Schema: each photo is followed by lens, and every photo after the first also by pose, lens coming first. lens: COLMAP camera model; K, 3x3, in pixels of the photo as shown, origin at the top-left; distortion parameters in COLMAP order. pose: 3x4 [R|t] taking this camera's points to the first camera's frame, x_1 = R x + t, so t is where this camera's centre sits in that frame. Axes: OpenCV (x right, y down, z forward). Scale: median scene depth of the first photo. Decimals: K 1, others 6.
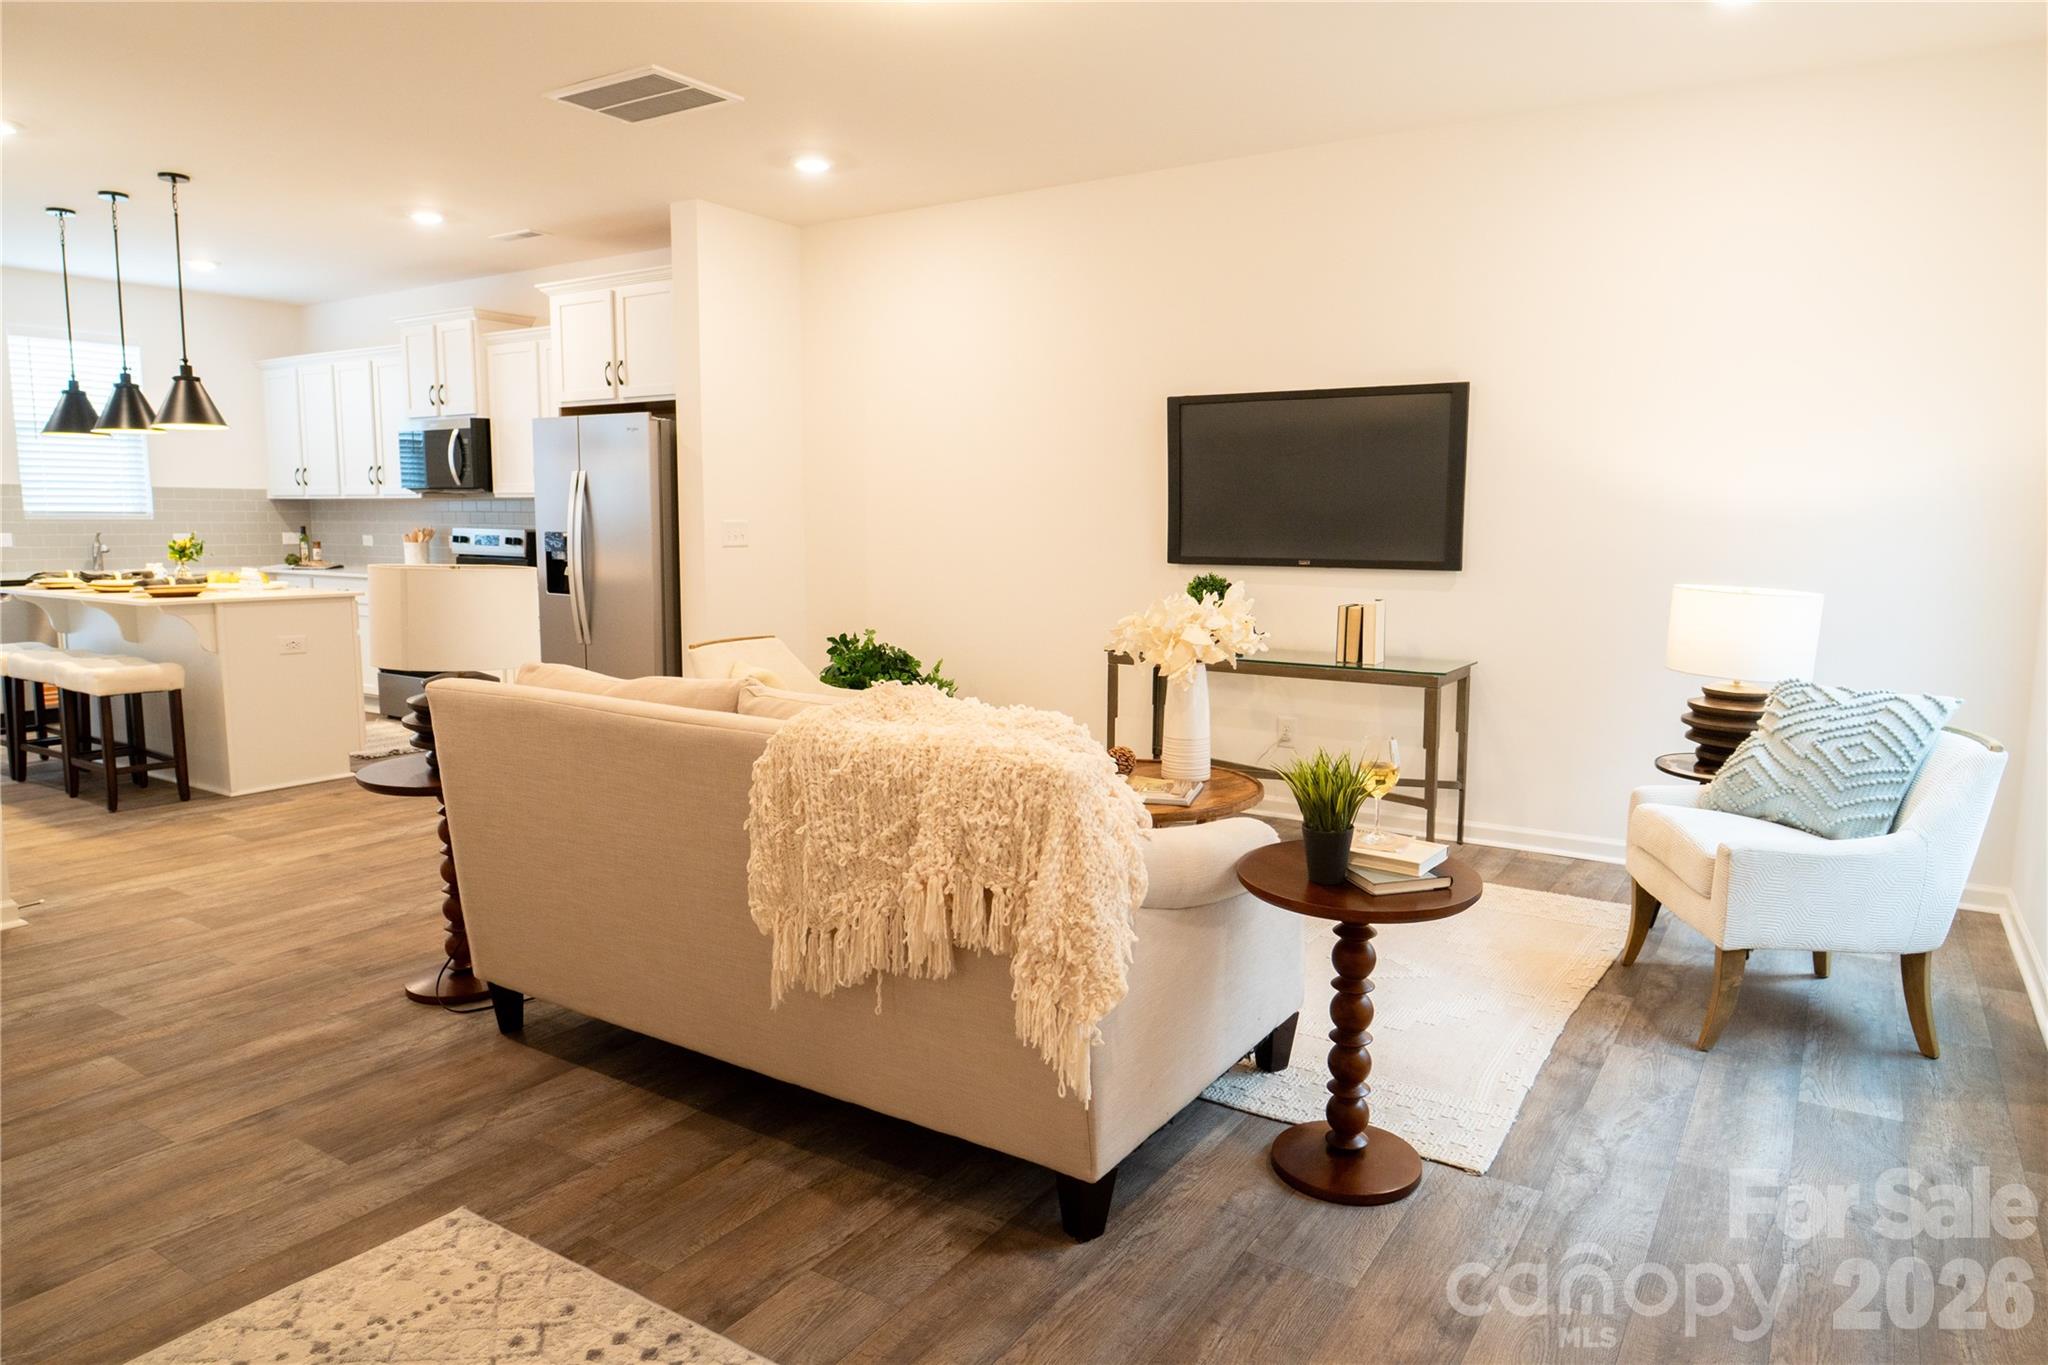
lens RADIAL K [[1288.2, 0, 1036.2], [0, 1288.2, 692.0], [0, 0, 1]] dist [-0.014499, 0.001226]
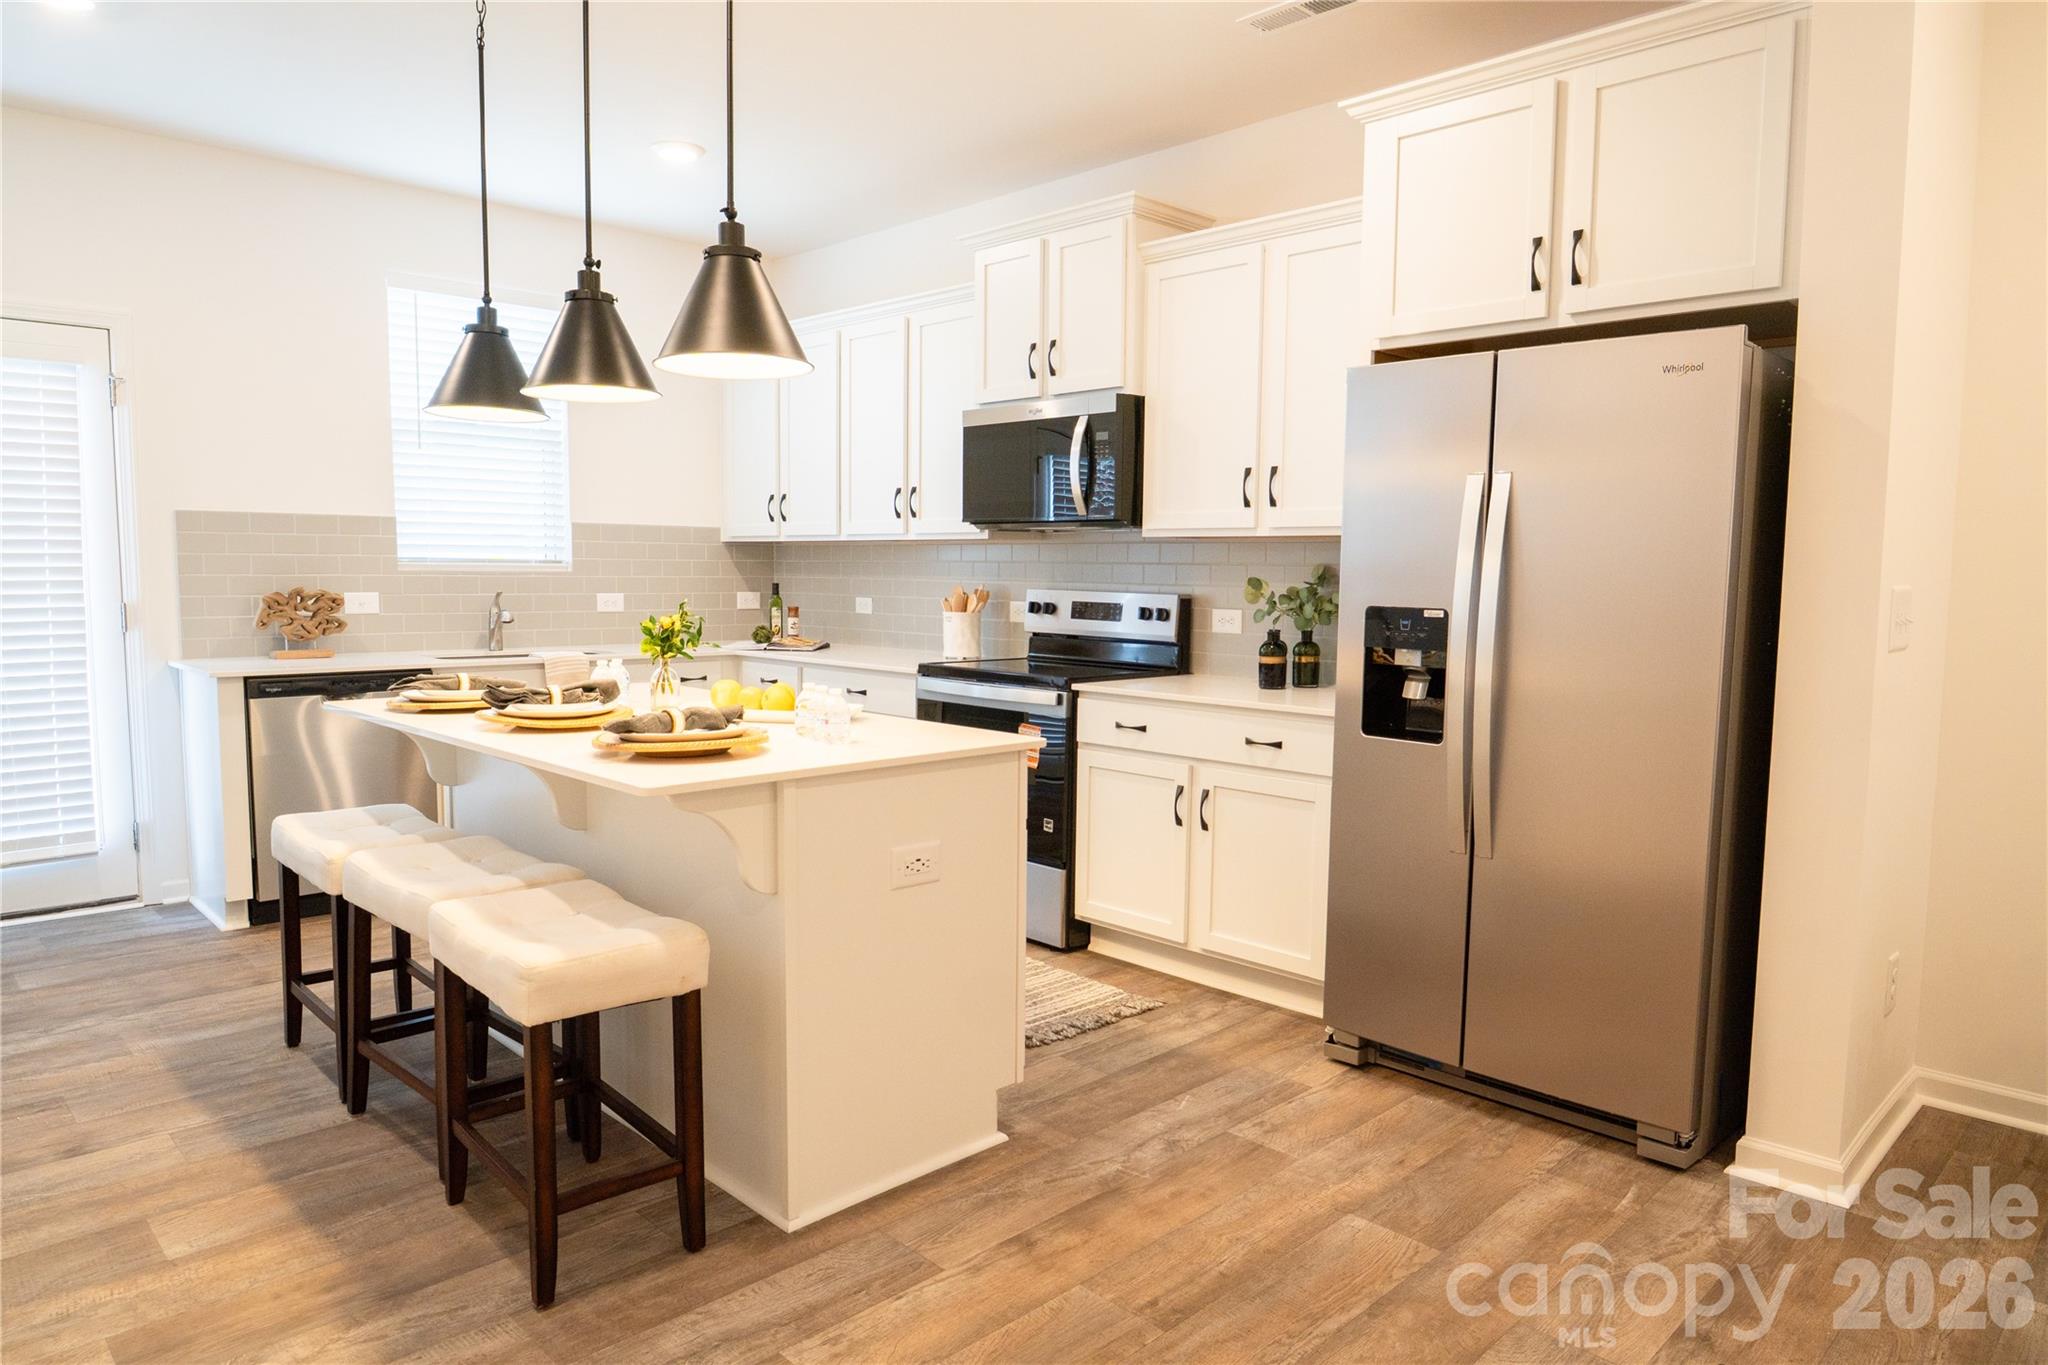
lens RADIAL K [[1288.2, 0, 1036.2], [0, 1288.2, 692.0], [0, 0, 1]] dist [-0.014499, 0.001226]
pose [[0.977058, 0.023851, -0.211635, -0.392064], [-0.032115, 0.998846, -0.035698, -0.071008], [0.210539, 0.041676, 0.976697, 0.505695]]
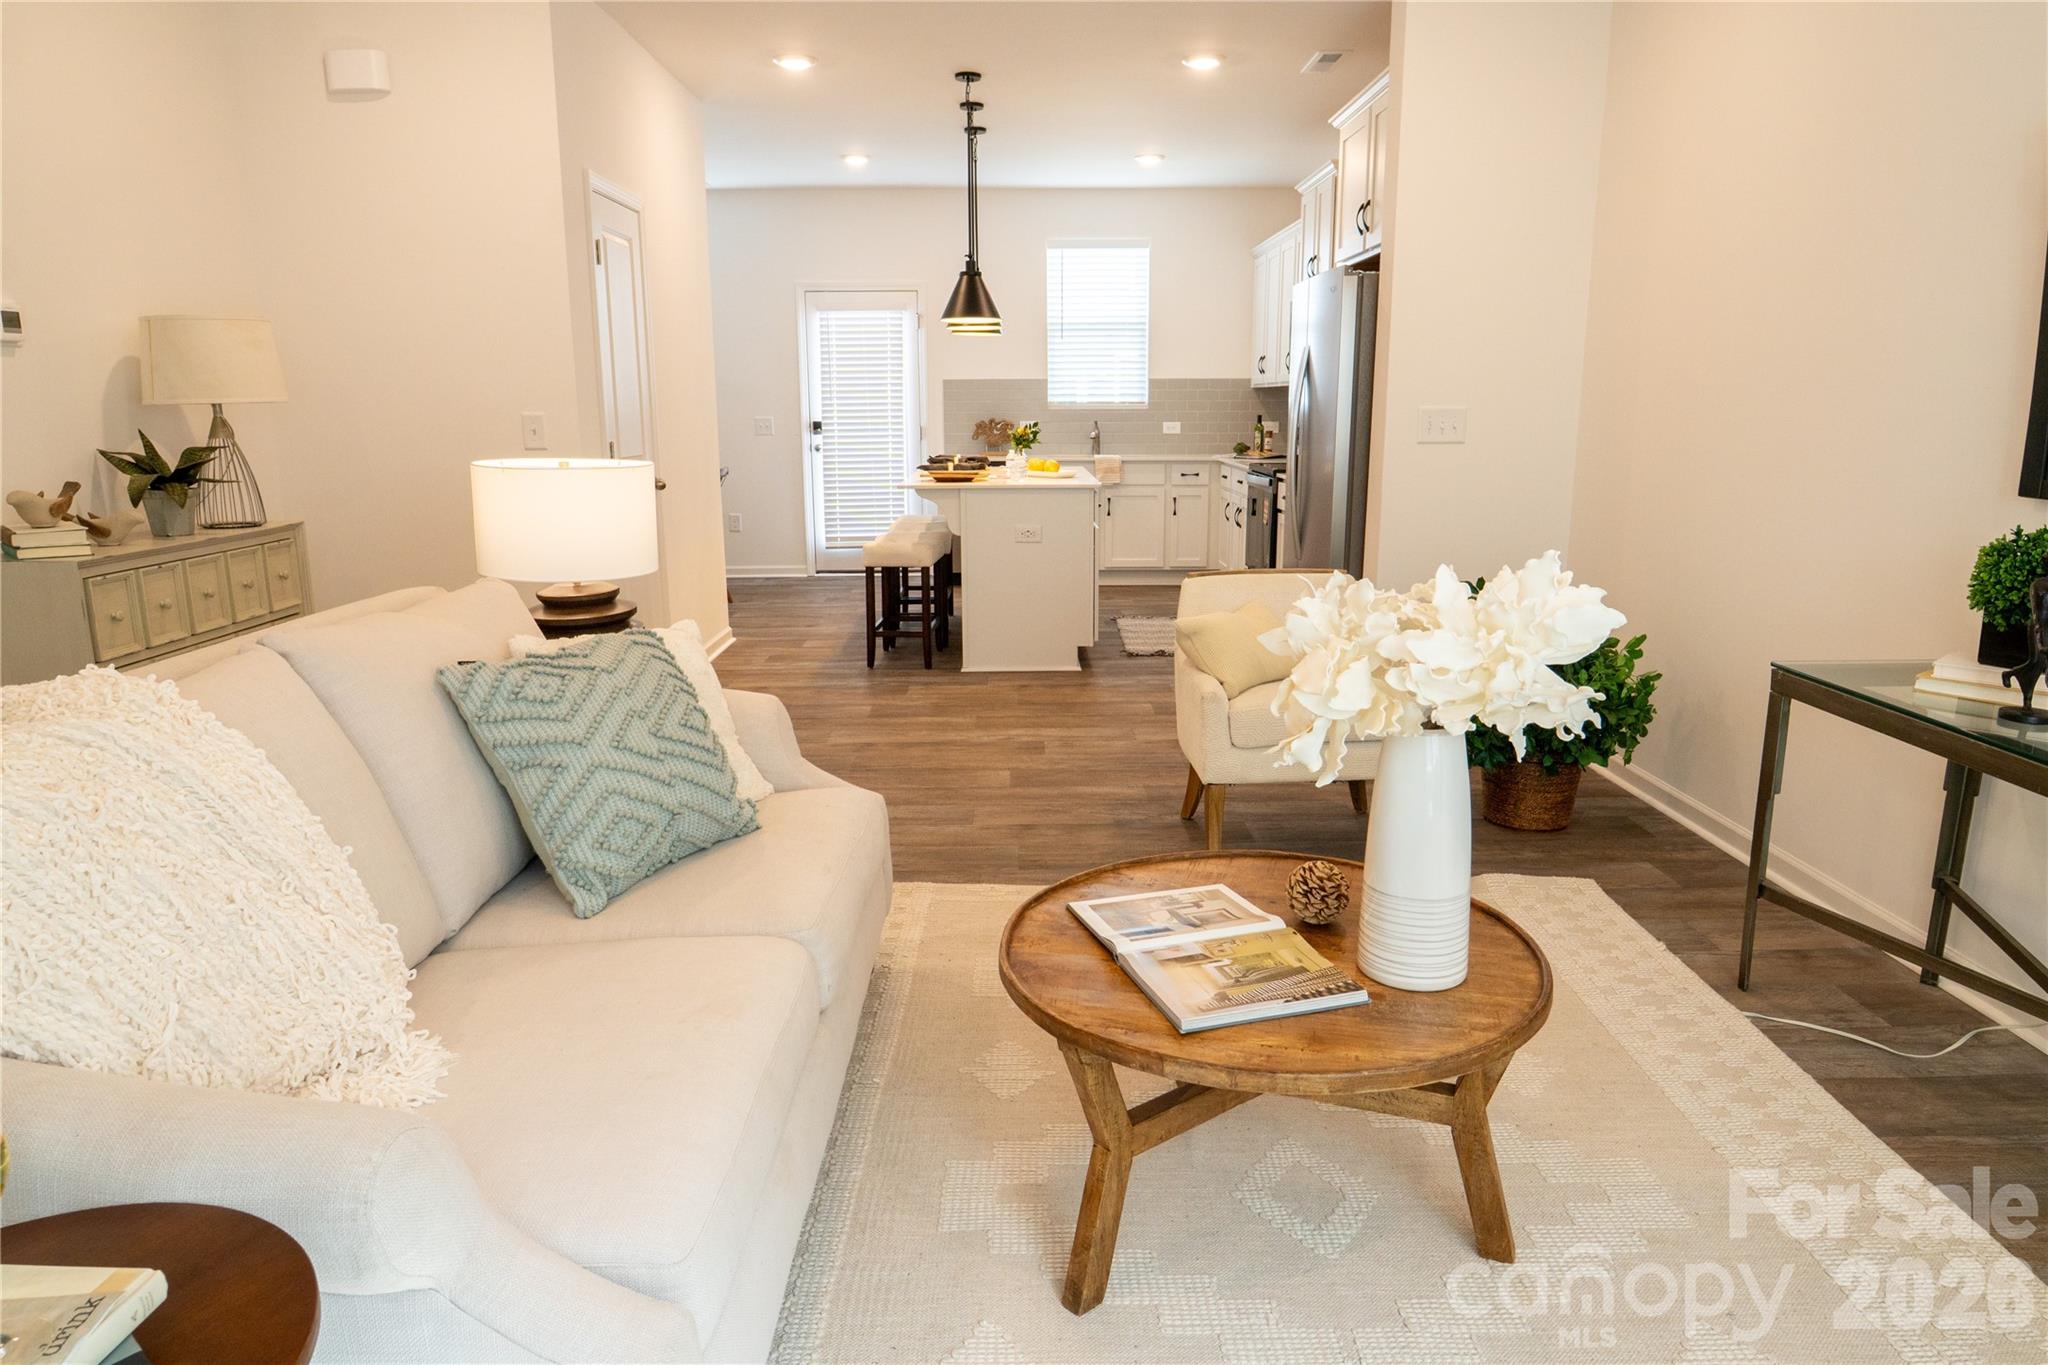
lens RADIAL K [[1288.2, 0, 1036.2], [0, 1288.2, 692.0], [0, 0, 1]] dist [-0.014499, 0.001226]
pose [[0.557185, 0.170868, -0.812618, 0.240322], [-0.101837, 0.985274, 0.137346, -0.047144], [0.824120, 0.006228, 0.566381, 0.374602]]
